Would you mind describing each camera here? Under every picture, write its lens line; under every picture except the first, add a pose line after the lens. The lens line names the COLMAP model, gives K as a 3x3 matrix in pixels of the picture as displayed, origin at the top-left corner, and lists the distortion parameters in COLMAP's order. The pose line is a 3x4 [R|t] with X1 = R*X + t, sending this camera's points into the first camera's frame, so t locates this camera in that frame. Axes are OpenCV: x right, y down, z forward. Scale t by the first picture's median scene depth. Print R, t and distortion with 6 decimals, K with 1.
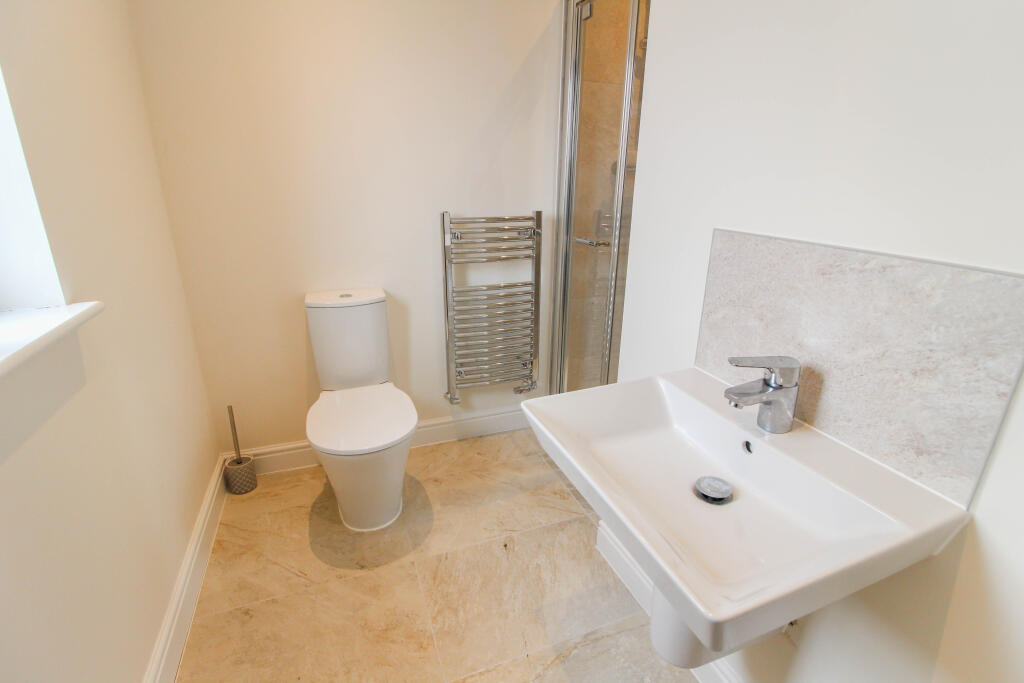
lens RADIAL K [[476.8, 0, 518.5], [0, 476.8, 340.9], [0, 0, 1]] dist [-0.005404, -0.001770]
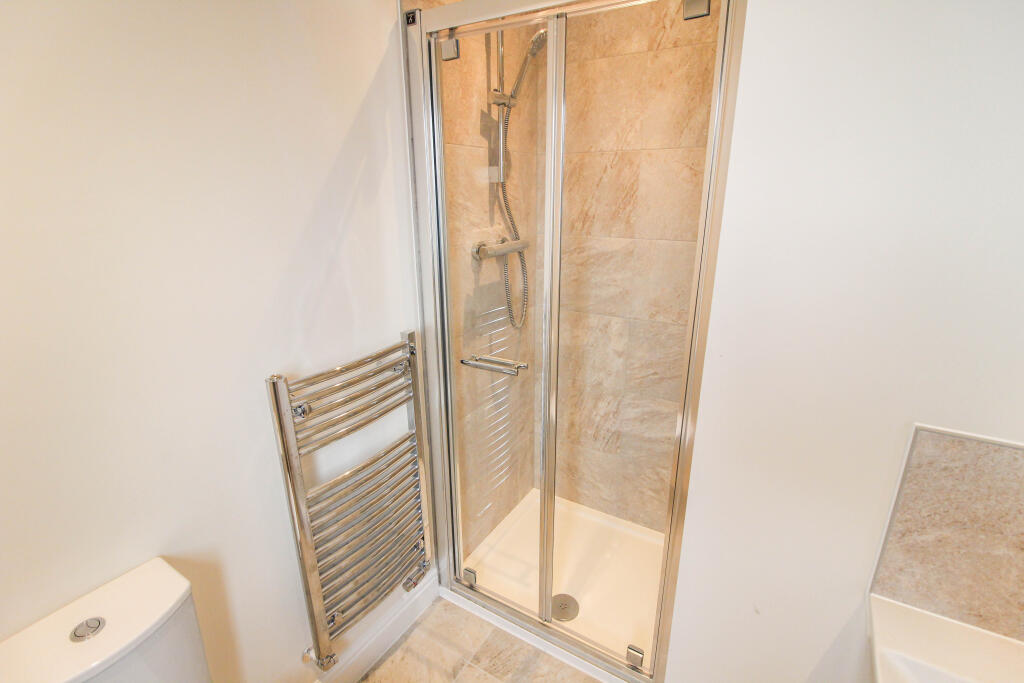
lens RADIAL K [[476.8, 0, 512.0], [0, 476.8, 337.9], [0, 0, 1]] dist [-0.005404, -0.001770]
pose [[0.798743, -0.196348, 0.568733, -0.227895], [0.211092, 0.976618, 0.040702, -0.265024], [-0.563427, 0.087545, 0.821514, 0.376638]]
